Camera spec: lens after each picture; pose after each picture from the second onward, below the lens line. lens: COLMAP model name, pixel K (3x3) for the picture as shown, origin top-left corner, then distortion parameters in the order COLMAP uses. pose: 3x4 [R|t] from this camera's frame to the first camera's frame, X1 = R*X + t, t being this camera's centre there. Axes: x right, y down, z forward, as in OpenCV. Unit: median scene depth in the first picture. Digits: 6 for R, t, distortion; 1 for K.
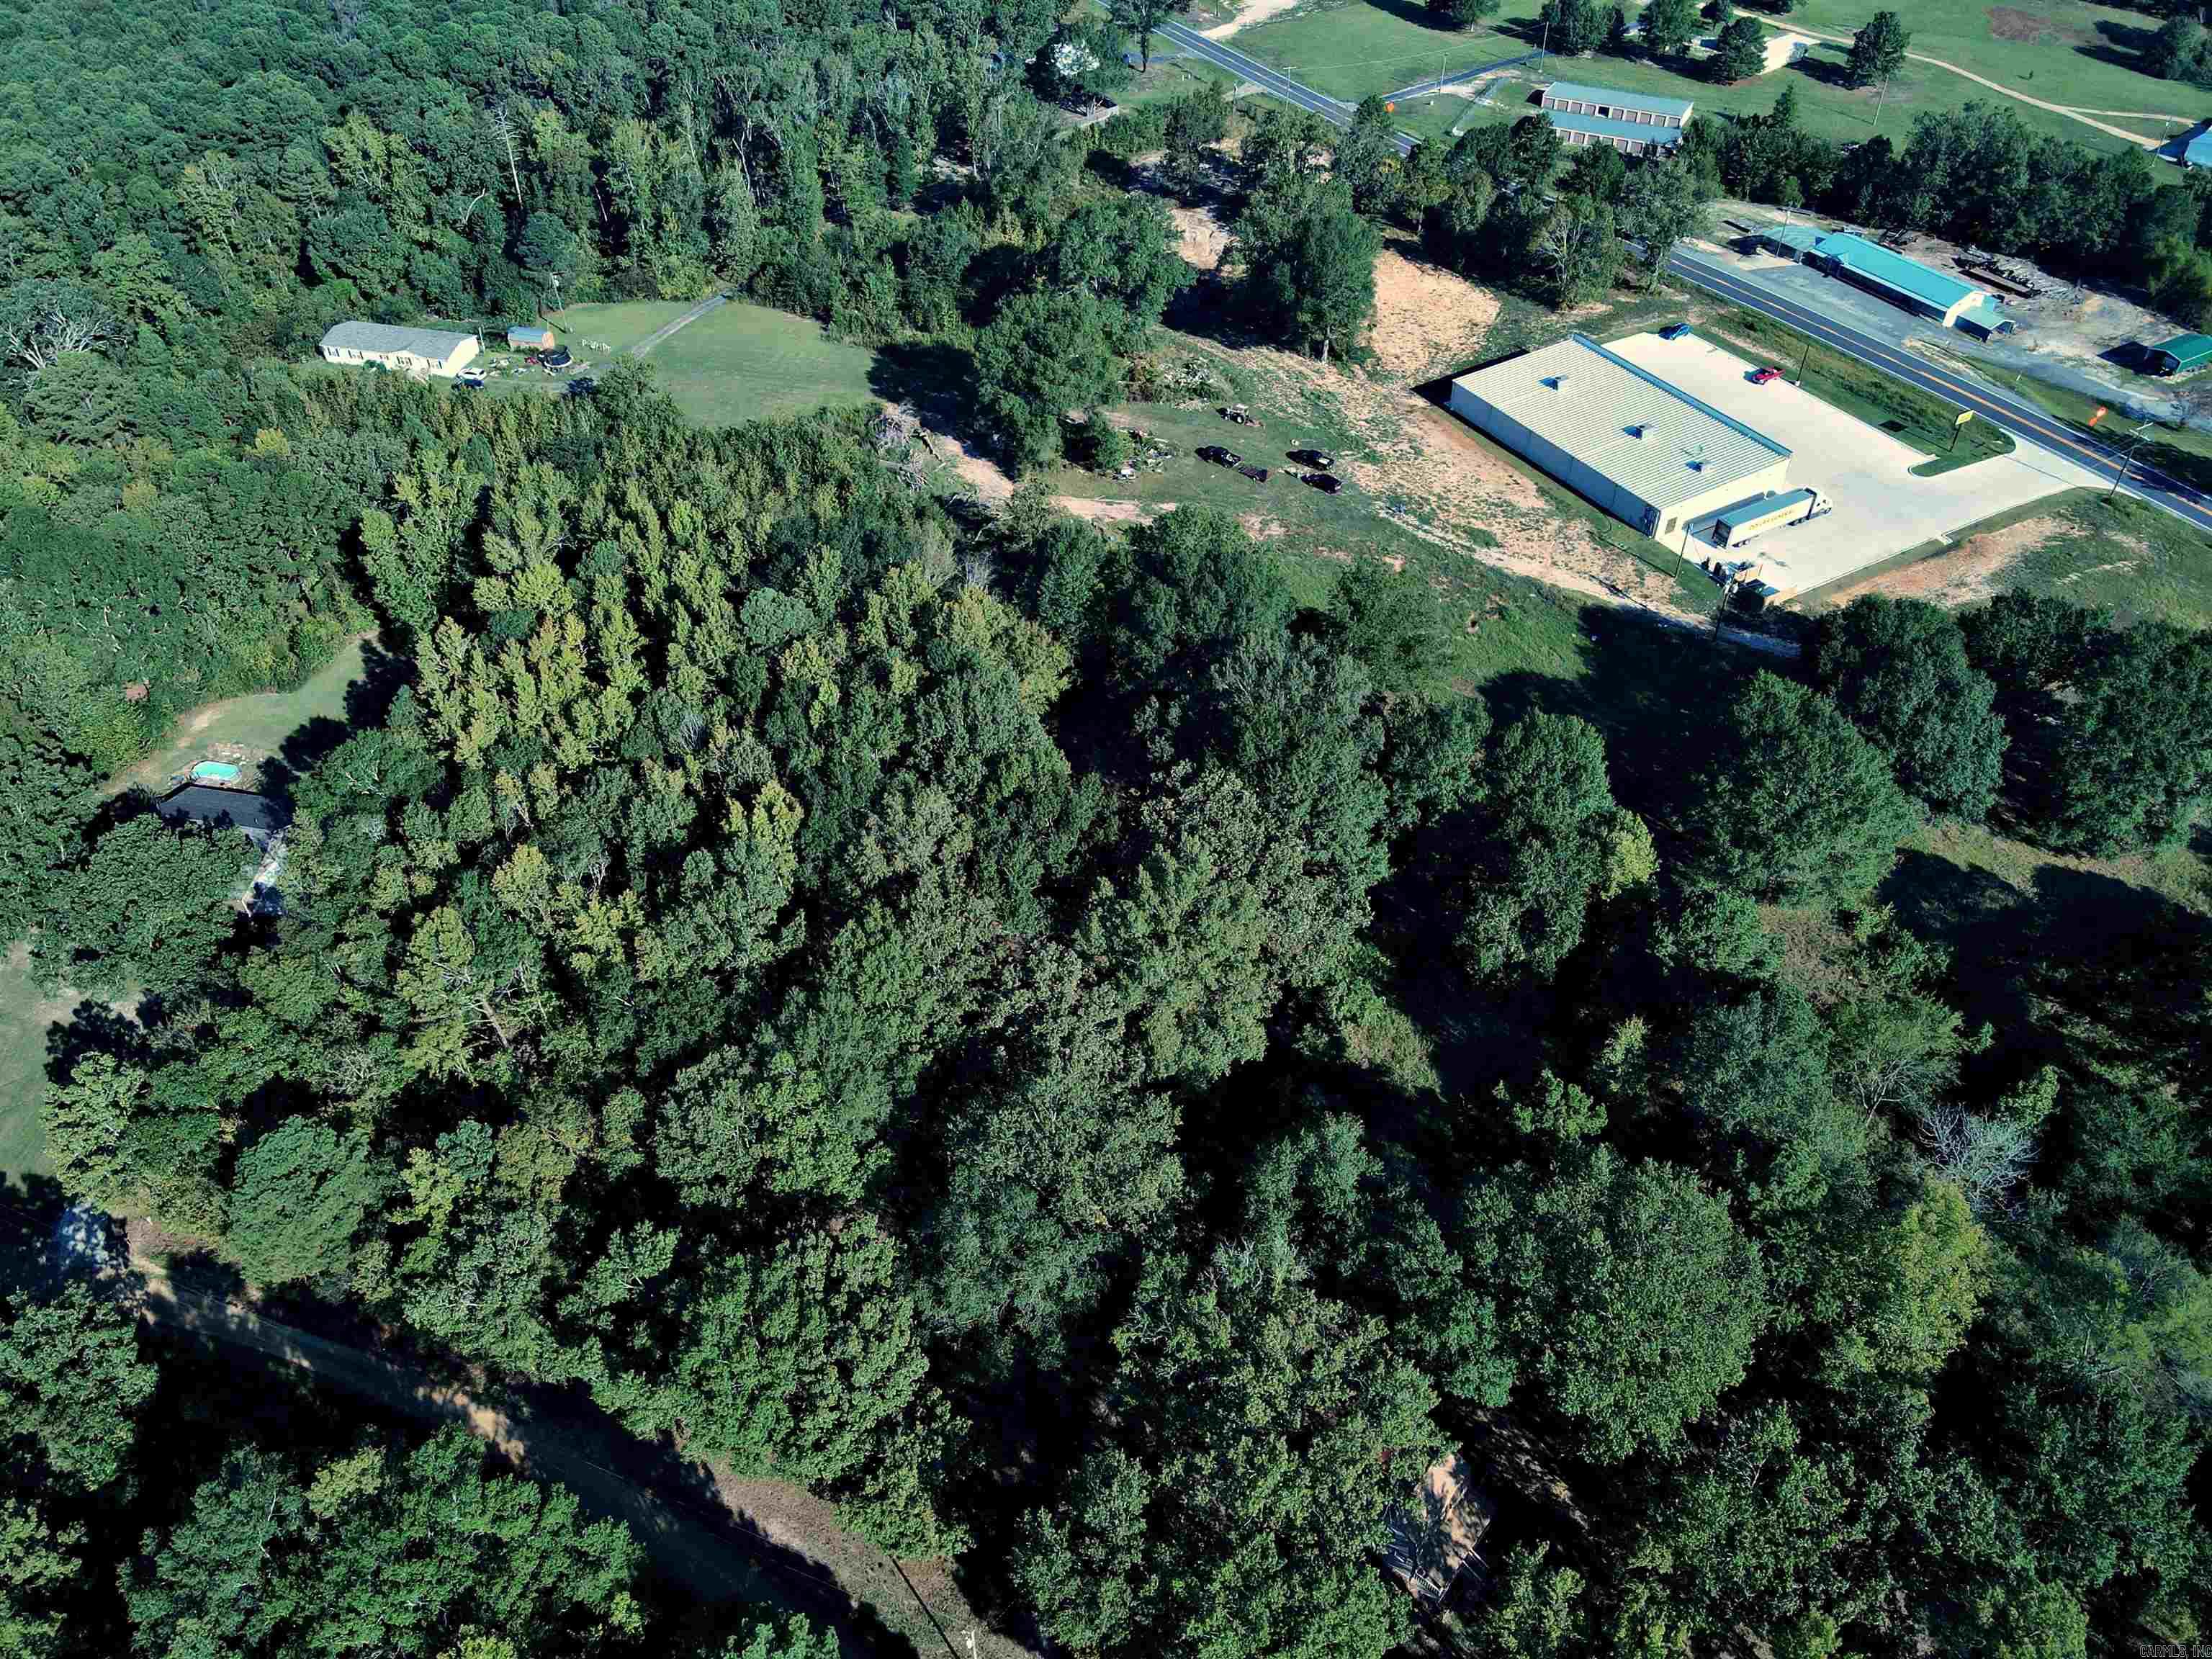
lens RADIAL K [[1624.0, 0, 1107.4], [0, 1624.0, 829.7], [0, 0, 1]] dist [0.009011, 0.011922]
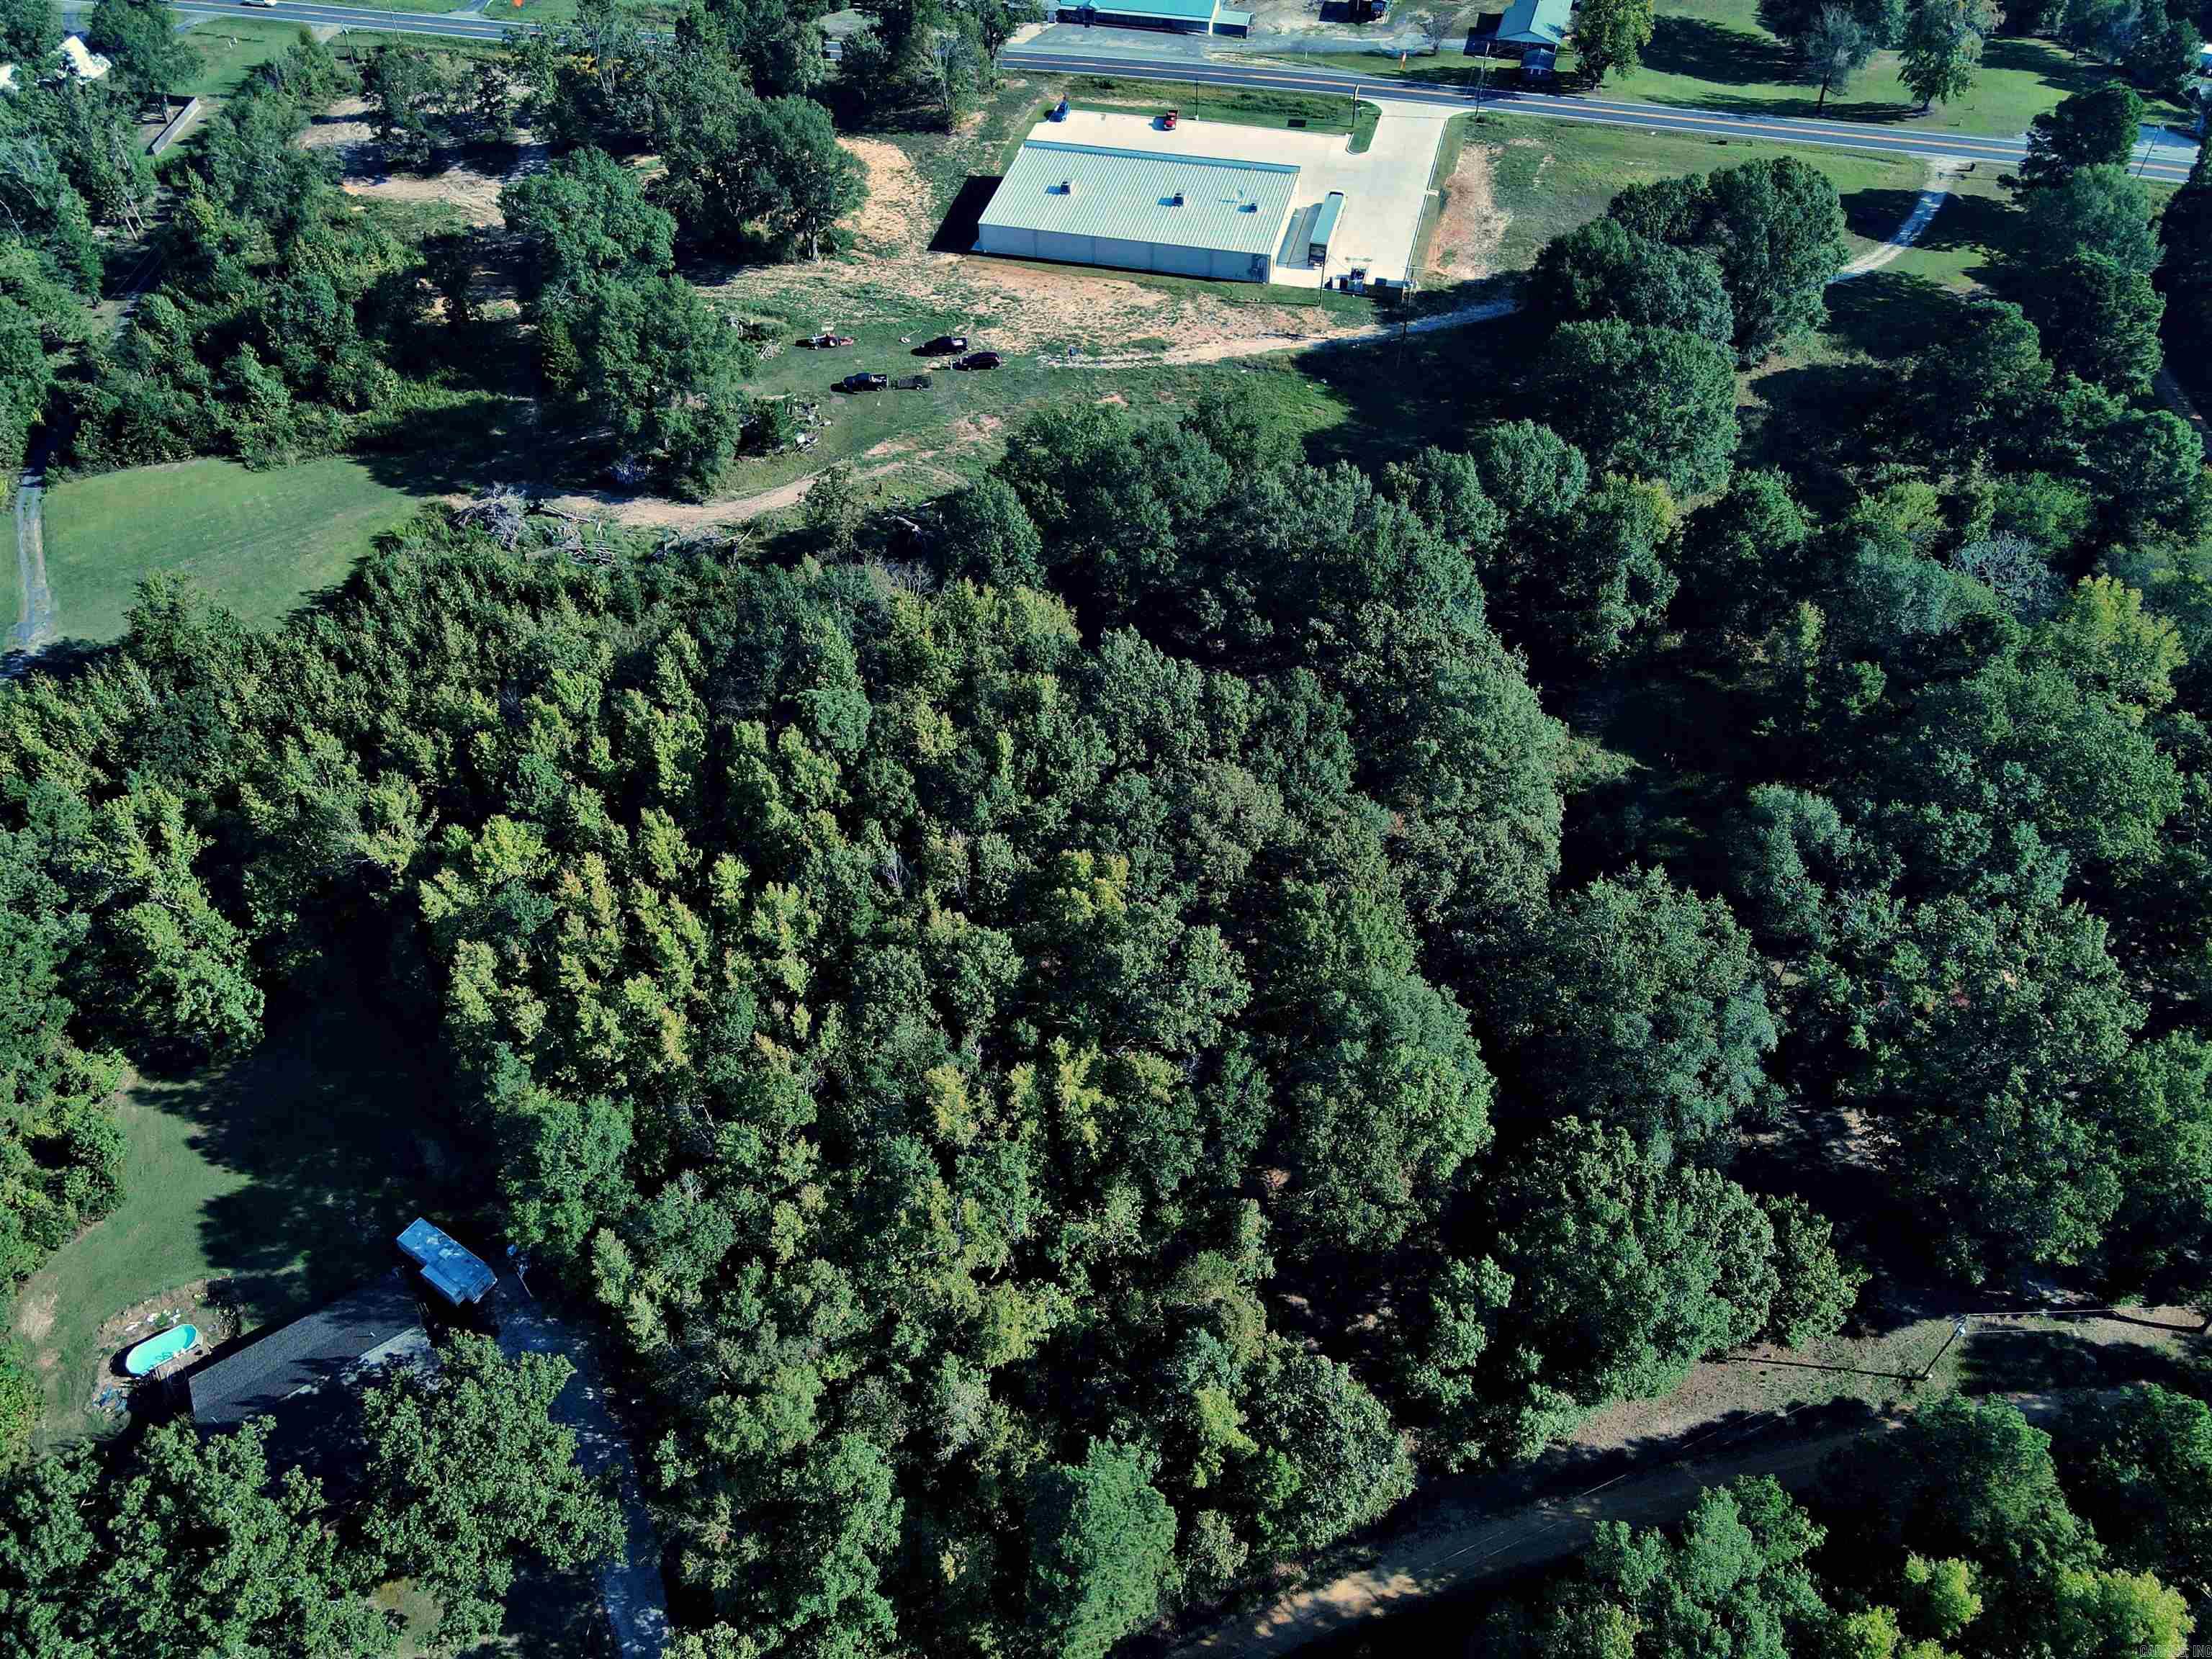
lens RADIAL K [[1624.0, 0, 1088.3], [0, 1624.0, 843.8], [0, 0, 1]] dist [0.009011, 0.011922]
pose [[0.701479, -0.529149, 0.477419, -0.553485], [0.488020, 0.844830, 0.219316, -0.197463], [-0.519389, 0.079145, 0.850865, 0.228574]]
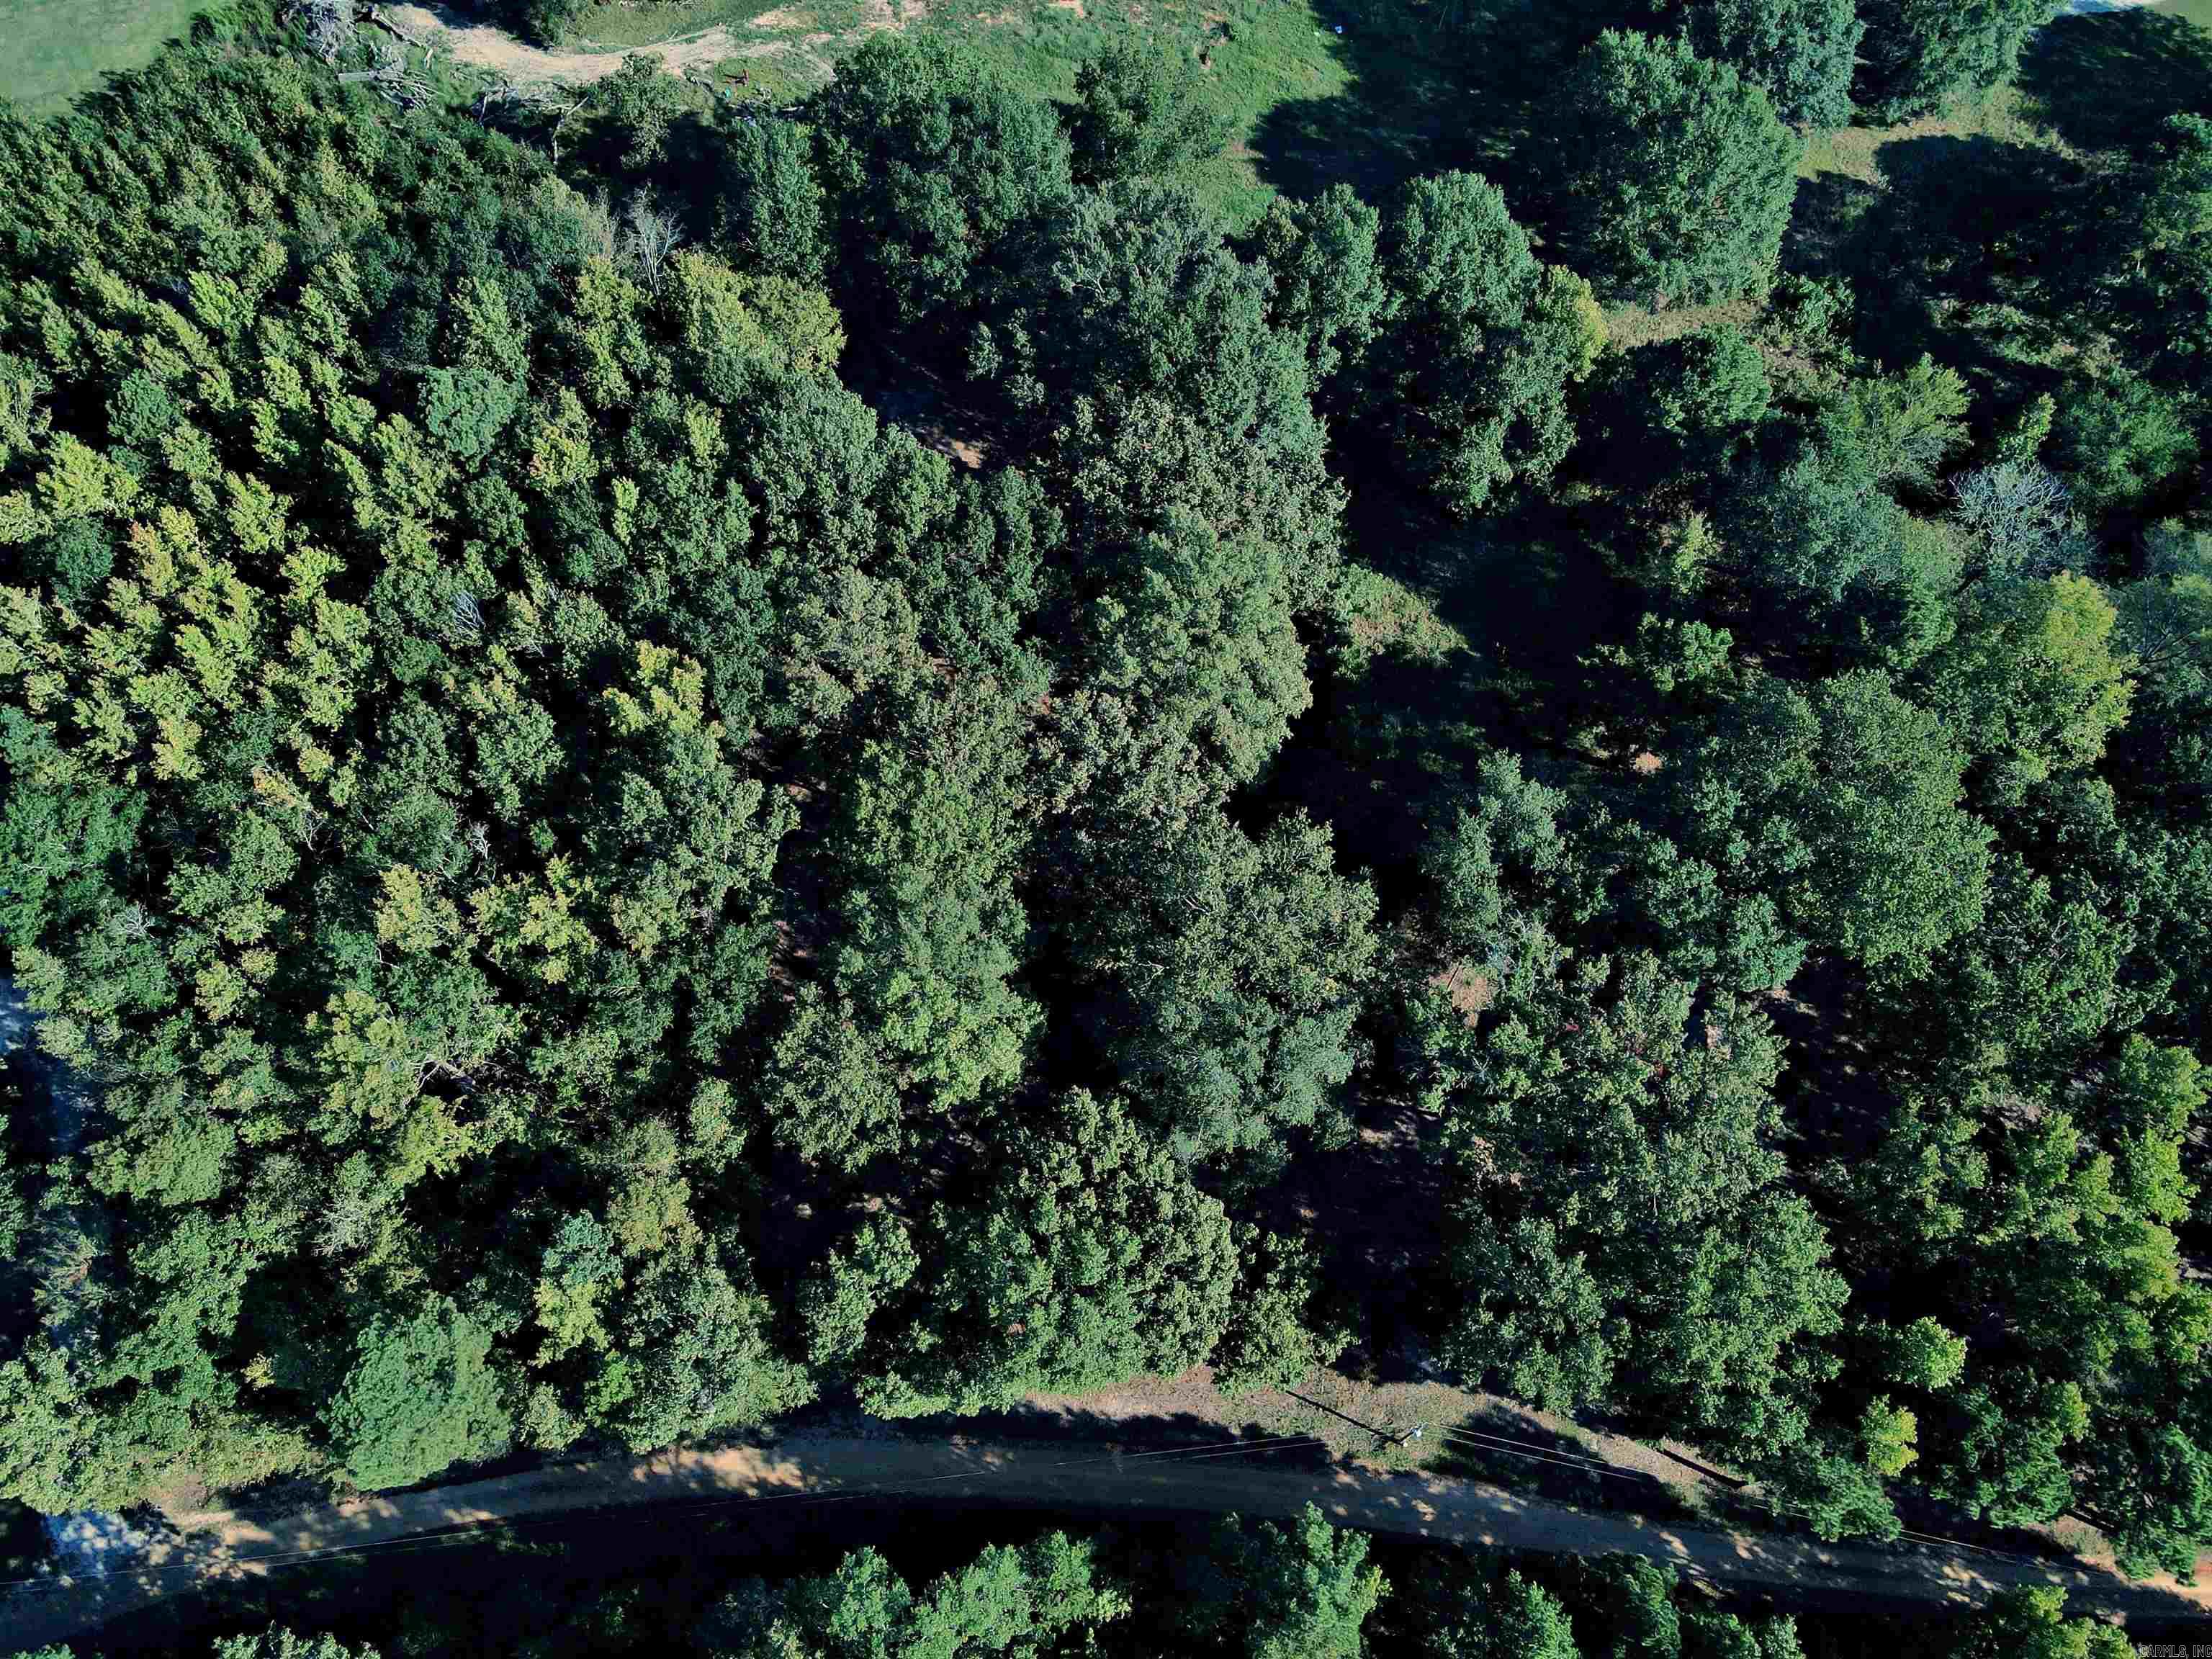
lens RADIAL K [[1624.0, 0, 1094.6], [0, 1624.0, 825.7], [0, 0, 1]] dist [0.009011, 0.011922]
pose [[0.873772, -0.439191, 0.208887, -0.195689], [0.328261, 0.849511, 0.413008, -0.182533], [-0.358841, -0.292306, 0.886448, 0.203029]]
